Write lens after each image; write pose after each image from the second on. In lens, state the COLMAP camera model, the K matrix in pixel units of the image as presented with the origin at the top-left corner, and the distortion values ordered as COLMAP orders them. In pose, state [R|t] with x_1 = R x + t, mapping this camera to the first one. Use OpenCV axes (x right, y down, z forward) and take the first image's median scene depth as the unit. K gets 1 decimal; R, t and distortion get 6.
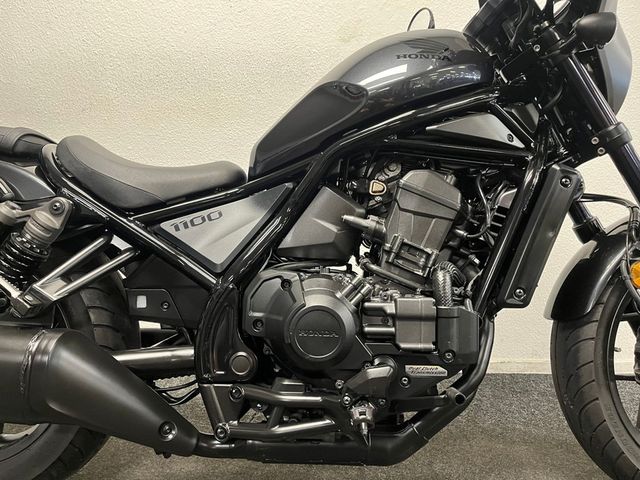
lens RADIAL K [[496.9, 0, 320.6], [0, 496.9, 248.6], [0, 0, 1]] dist [0.028824, -0.002401]
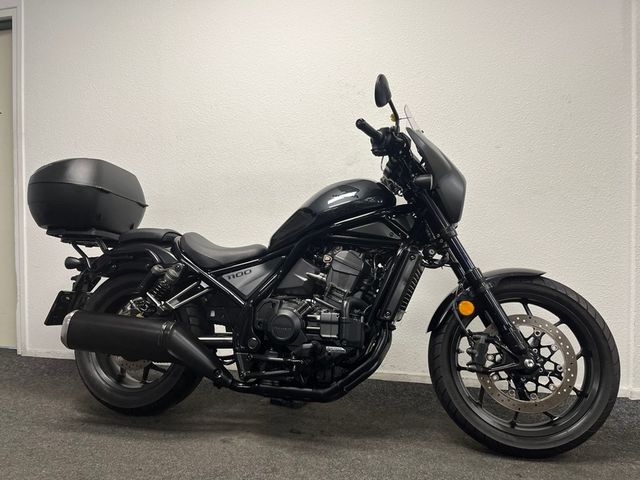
lens RADIAL K [[507.1, 0, 320.0], [0, 507.1, 240.0], [0, 0, 1]] dist [0.027801, -0.001784]
pose [[0.972023, -0.001329, -0.234883, 0.587213], [-0.027929, 0.992236, -0.121196, 0.049485], [0.233220, 0.124365, 0.964439, -0.992667]]
